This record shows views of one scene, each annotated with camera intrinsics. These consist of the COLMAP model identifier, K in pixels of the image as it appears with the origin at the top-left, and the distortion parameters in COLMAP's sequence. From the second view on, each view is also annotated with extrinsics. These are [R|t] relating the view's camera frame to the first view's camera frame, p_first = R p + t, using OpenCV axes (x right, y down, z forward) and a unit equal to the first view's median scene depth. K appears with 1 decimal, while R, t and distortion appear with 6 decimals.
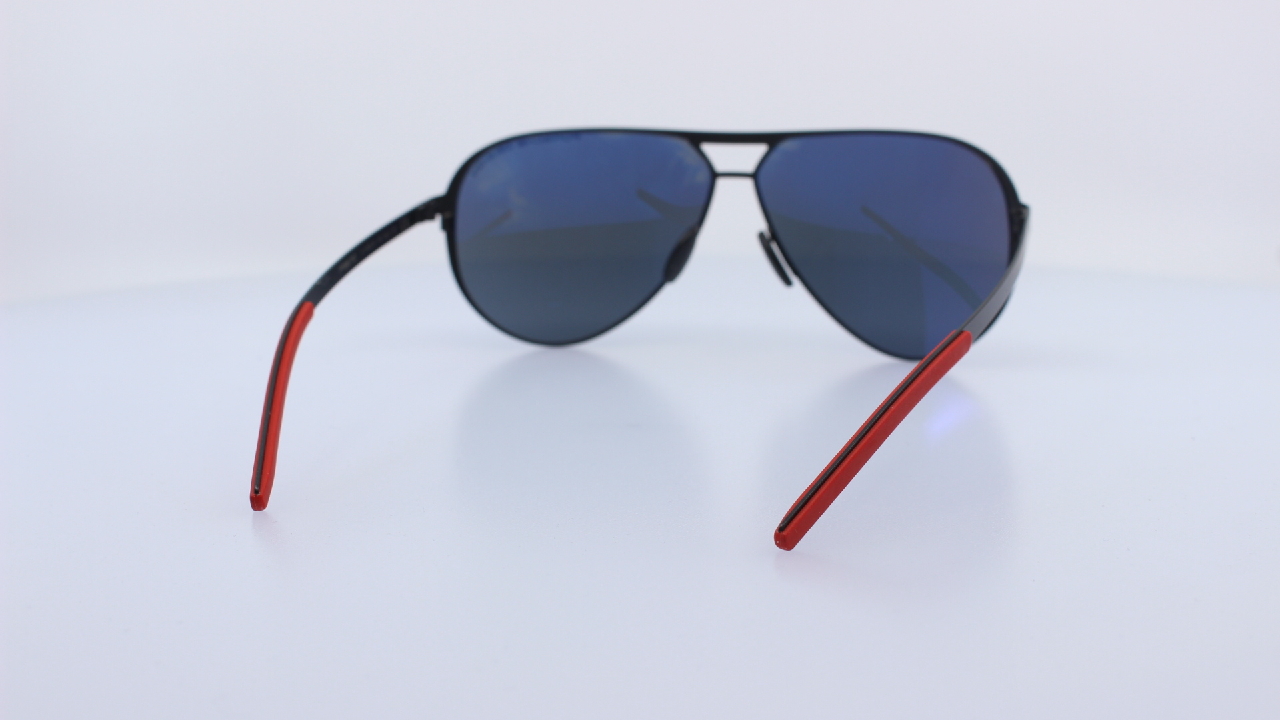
lens RADIAL K [[1683.2, 0, 643.1], [0, 1683.2, 356.3], [0, 0, 1]] dist [-0.108832, 0.000000]
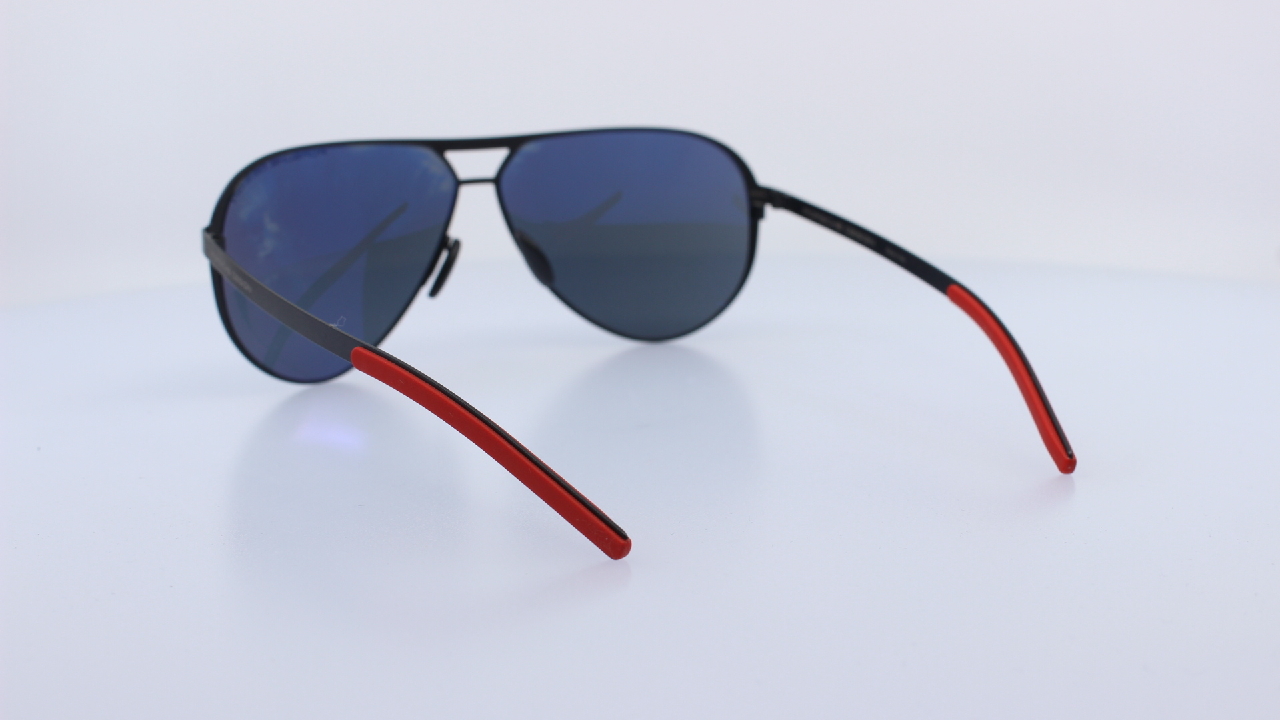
lens RADIAL K [[1683.2, 0, 645.1], [0, 1683.2, 356.0], [0, 0, 1]] dist [-0.108832, 0.000000]
pose [[0.715745, -0.130400, 0.686080, -0.561964], [0.146524, 0.988586, 0.035036, -0.026968], [-0.682818, 0.075450, 0.726682, 0.227104]]
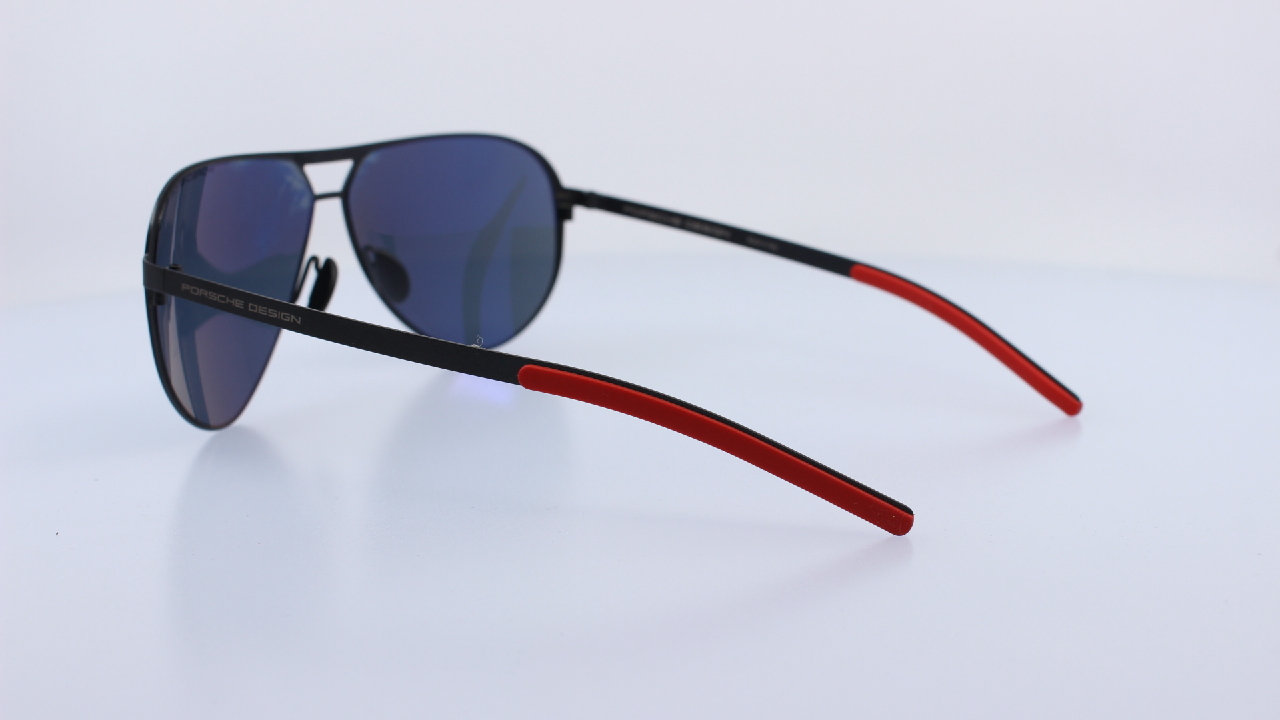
lens RADIAL K [[1683.2, 0, 638.5], [0, 1683.2, 362.9], [0, 0, 1]] dist [-0.108832, 0.000000]
pose [[0.274272, -0.178410, 0.944958, -0.777478], [0.207332, 0.970500, 0.123055, -0.096821], [-0.939036, 0.162169, 0.303171, 0.579453]]
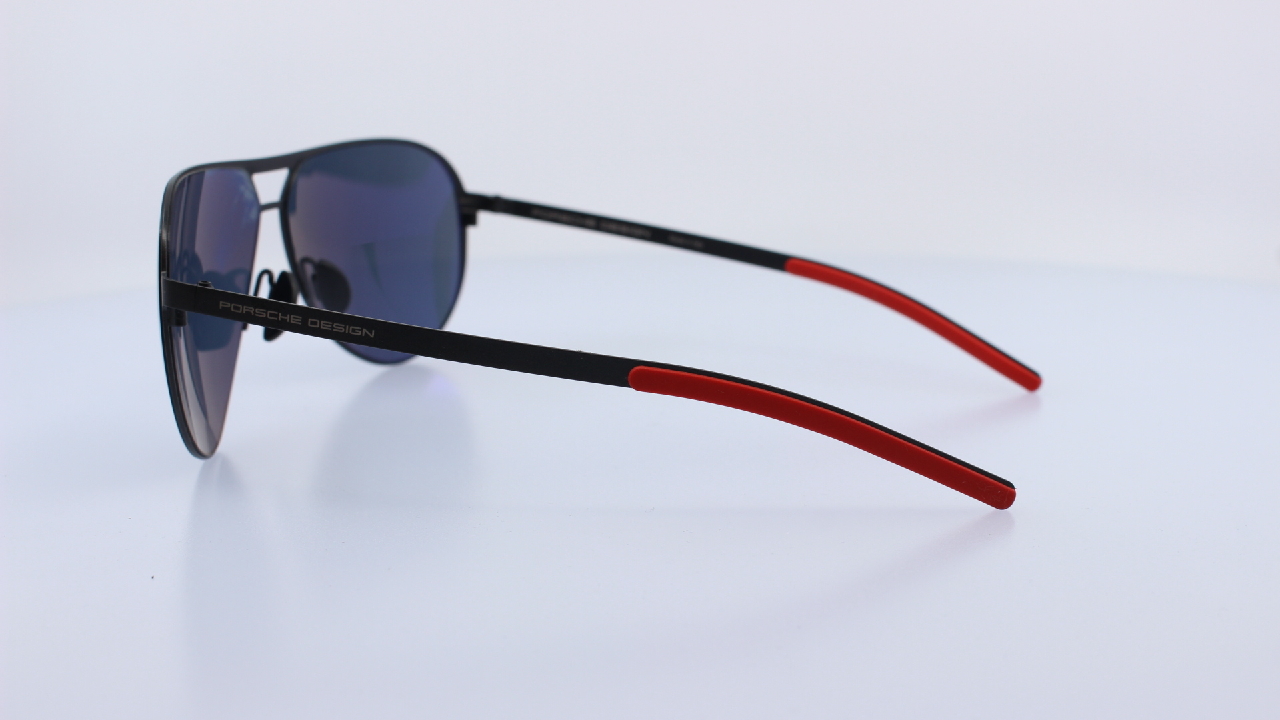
lens RADIAL K [[1683.2, 0, 648.4], [0, 1683.2, 359.0], [0, 0, 1]] dist [-0.108832, 0.000000]
pose [[0.006646, -0.179926, 0.983658, -0.808545], [0.219061, 0.960048, 0.174127, -0.139766], [-0.975688, 0.214324, 0.045795, 0.786678]]
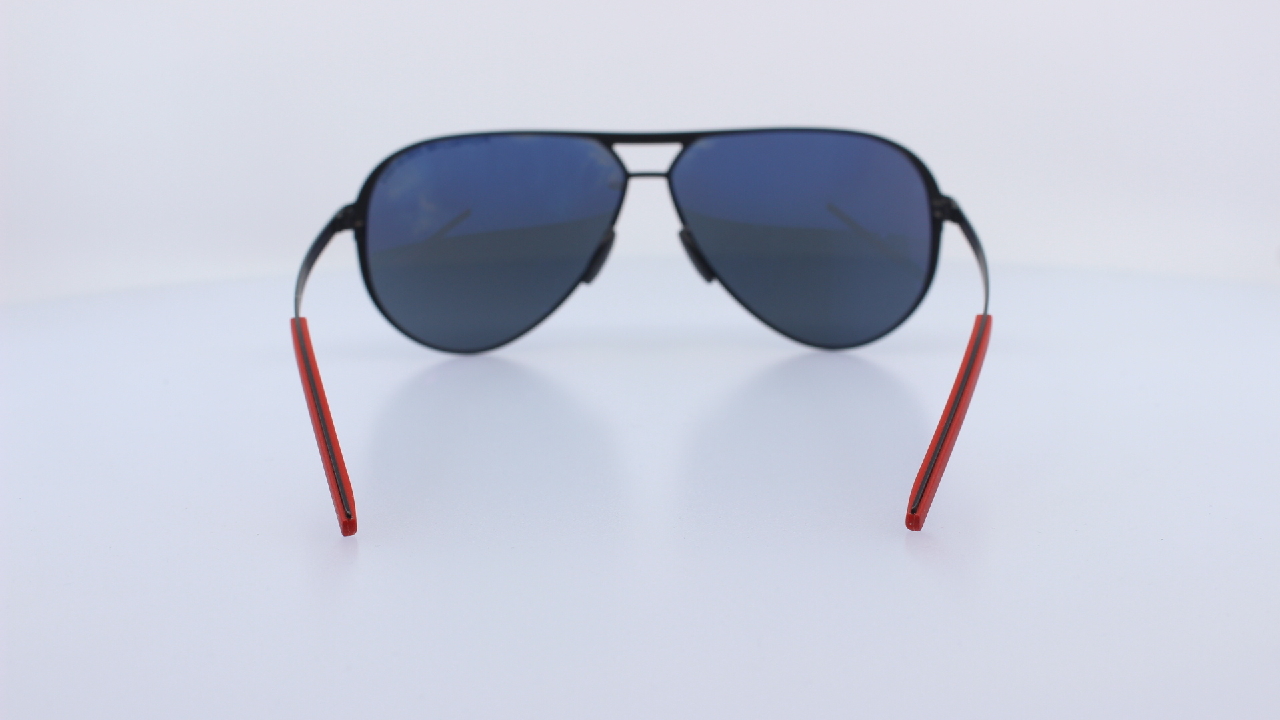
lens RADIAL K [[1683.2, 0, 625.8], [0, 1683.2, 356.7], [0, 0, 1]] dist [-0.108832, 0.000000]
pose [[0.981047, -0.043771, 0.188762, -0.152379], [0.043514, 0.999038, 0.005508, -0.005786], [-0.188822, 0.002810, 0.982007, 0.018495]]
